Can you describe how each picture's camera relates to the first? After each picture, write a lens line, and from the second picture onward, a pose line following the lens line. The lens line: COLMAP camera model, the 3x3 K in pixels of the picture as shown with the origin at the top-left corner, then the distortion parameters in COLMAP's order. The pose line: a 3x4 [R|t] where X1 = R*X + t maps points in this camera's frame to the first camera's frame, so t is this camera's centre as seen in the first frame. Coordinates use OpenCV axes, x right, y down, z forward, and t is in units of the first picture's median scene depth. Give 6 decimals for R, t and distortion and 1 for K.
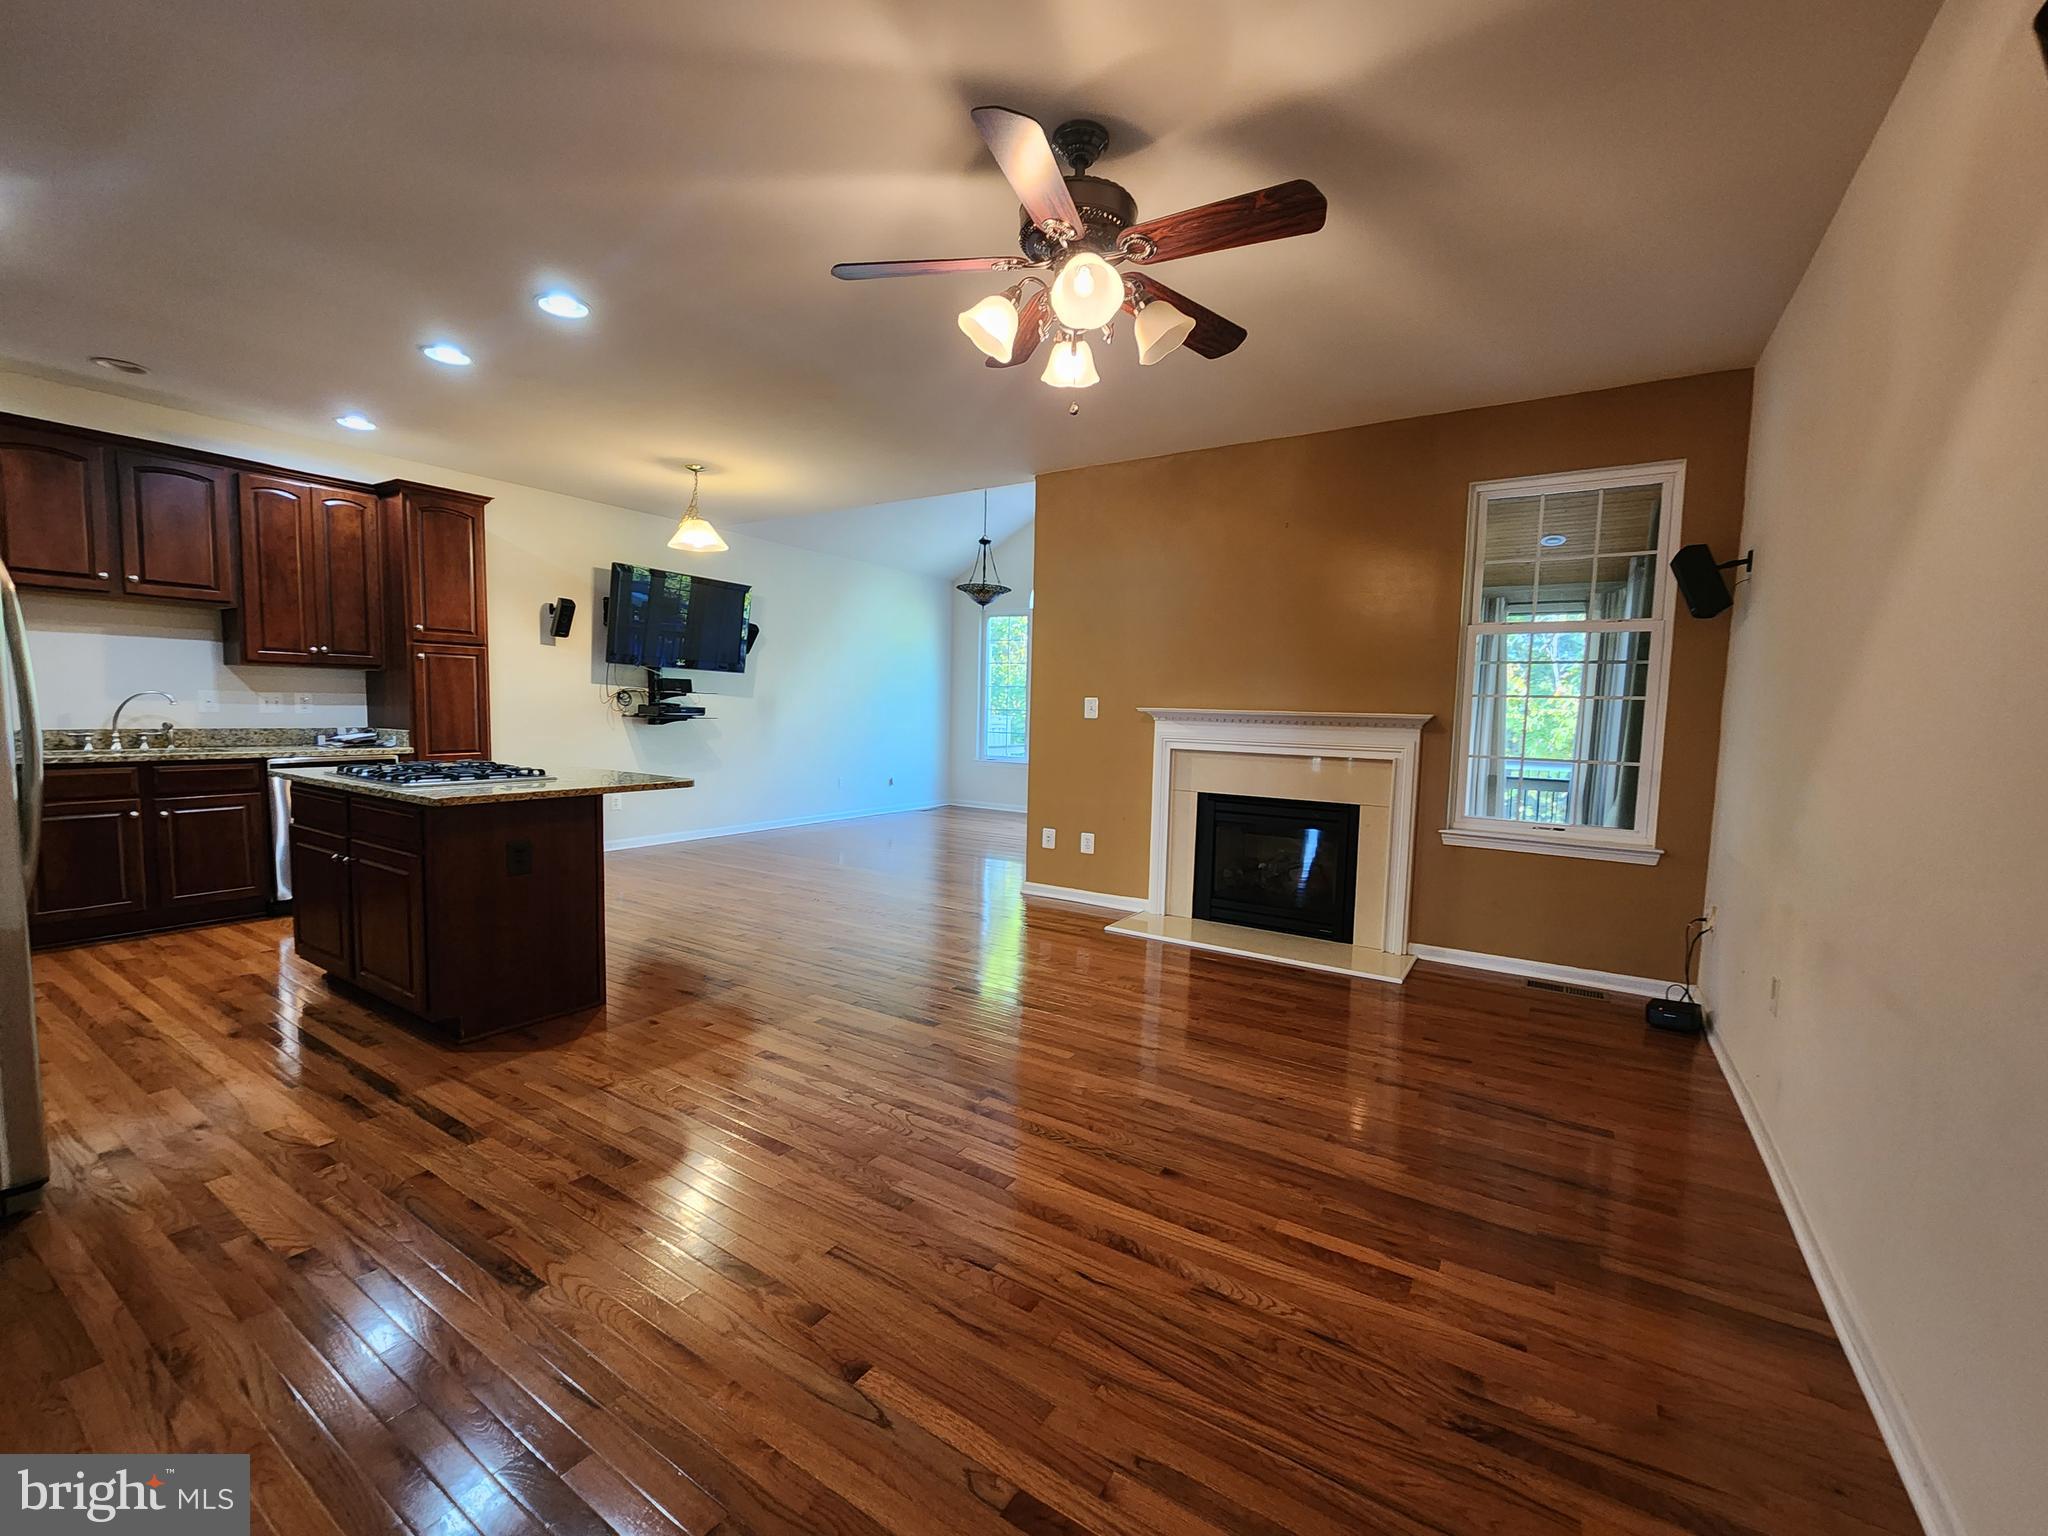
lens RADIAL K [[848.7, 0, 1030.5], [0, 848.7, 774.7], [0, 0, 1]] dist [-0.000766, 0.000053]
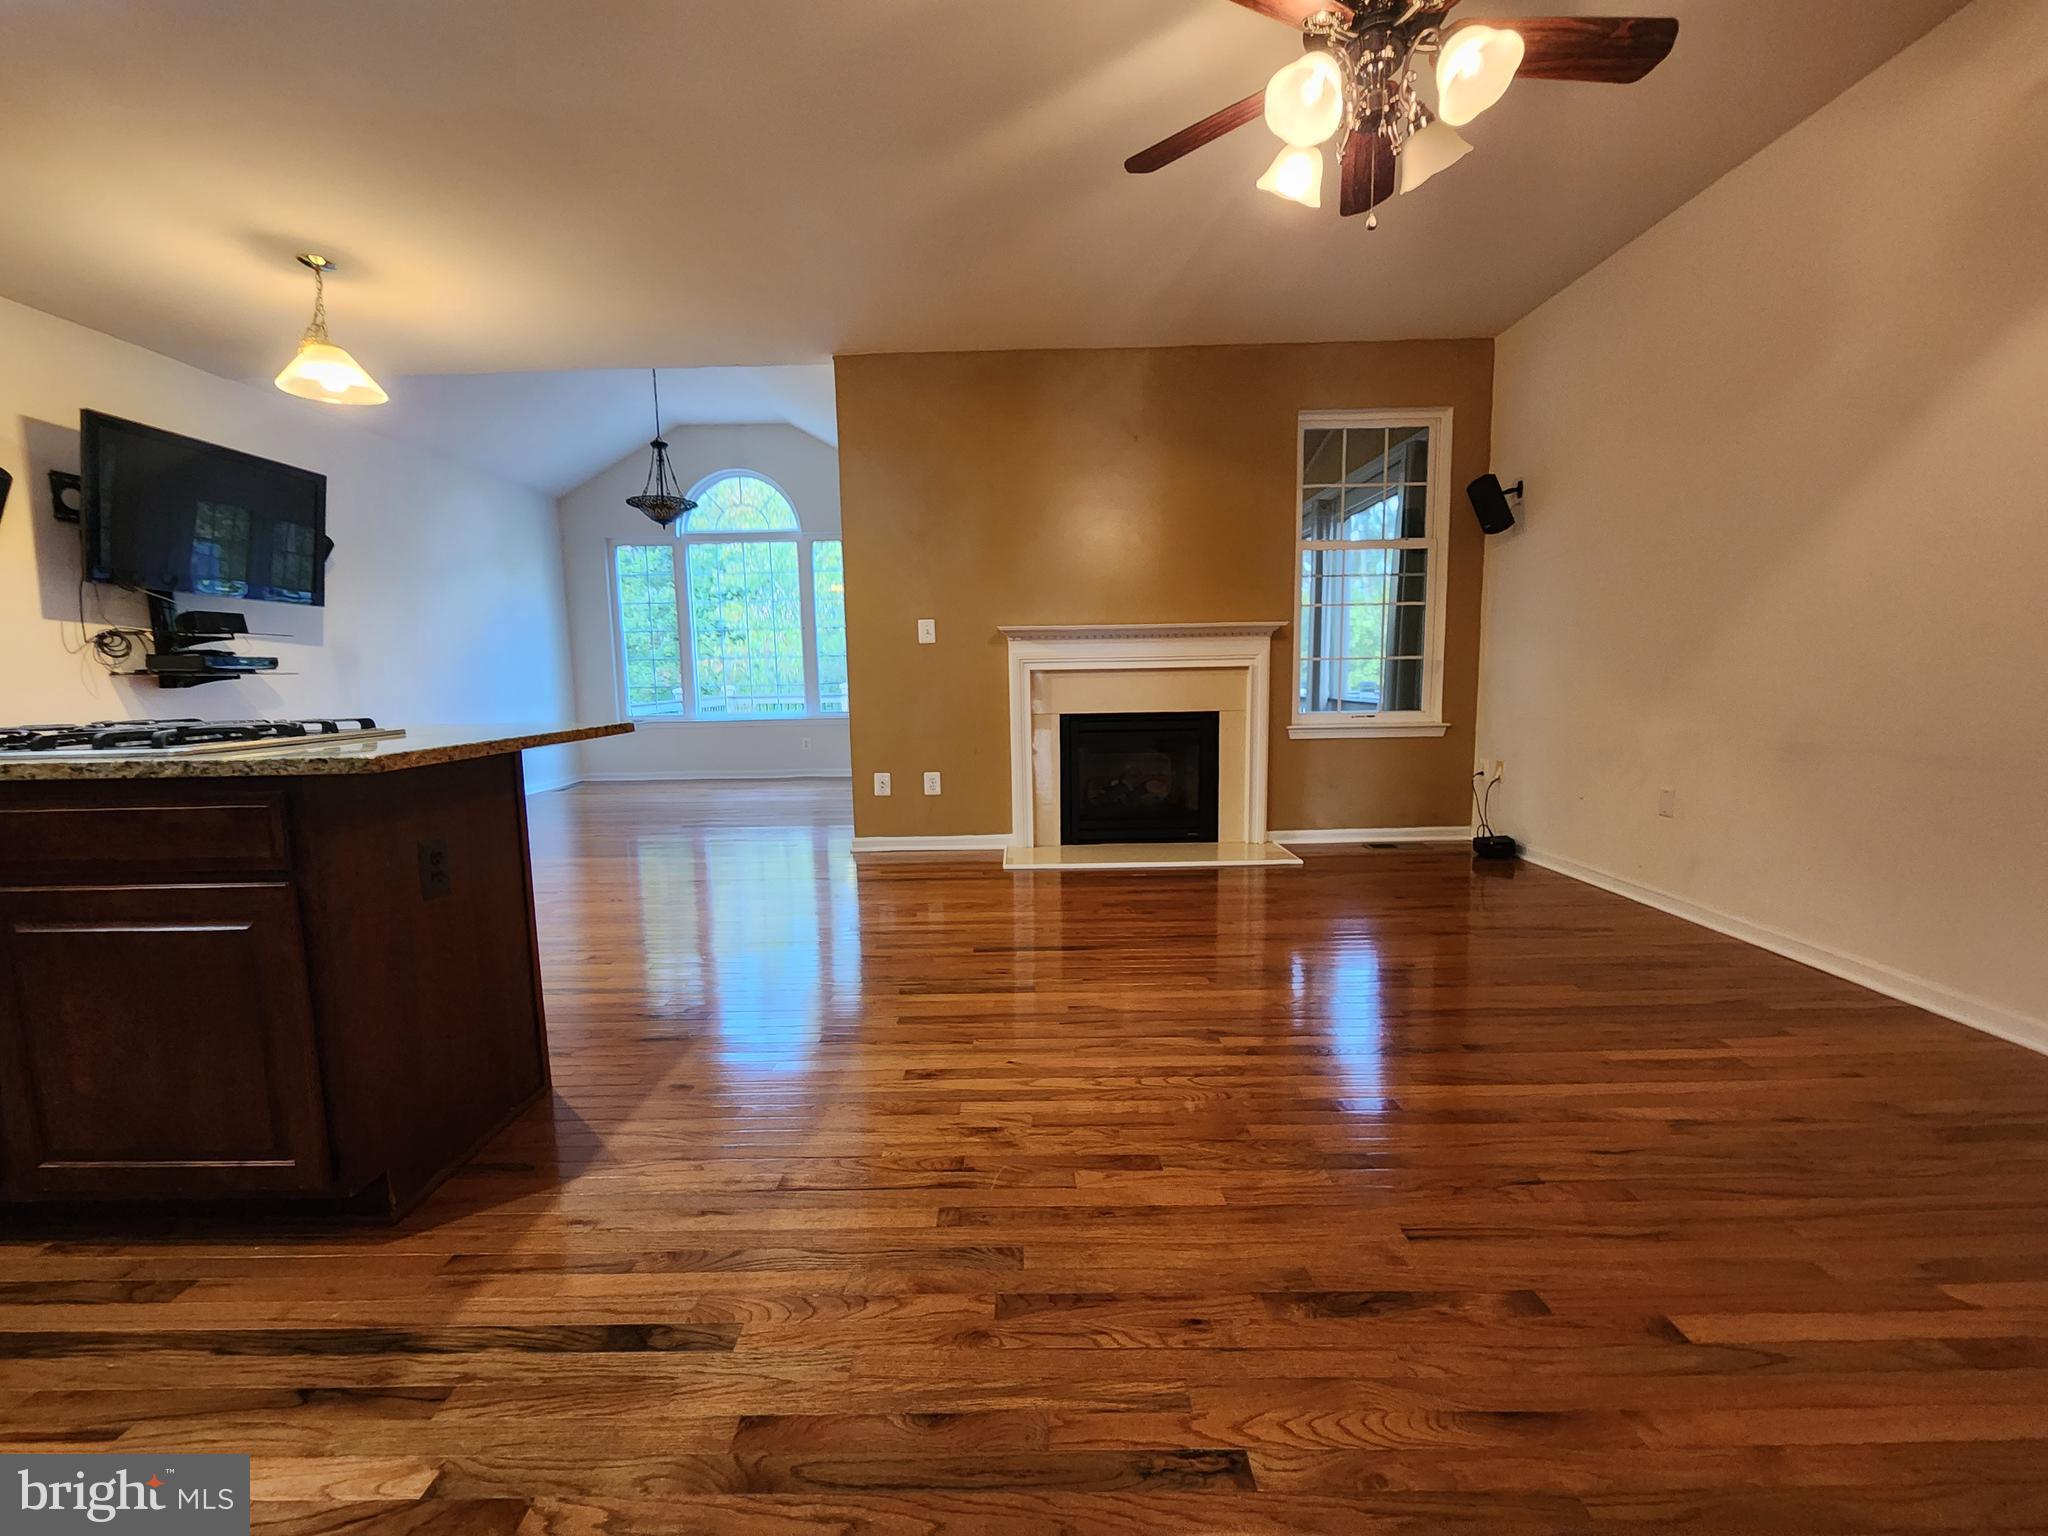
lens RADIAL K [[848.7, 0, 1023.4], [0, 848.7, 769.7], [0, 0, 1]] dist [-0.000766, 0.000053]
pose [[0.846112, -0.103839, 0.522792, -0.400616], [0.083442, 0.994551, 0.062495, 0.022802], [-0.526433, -0.009255, 0.850166, 0.230958]]
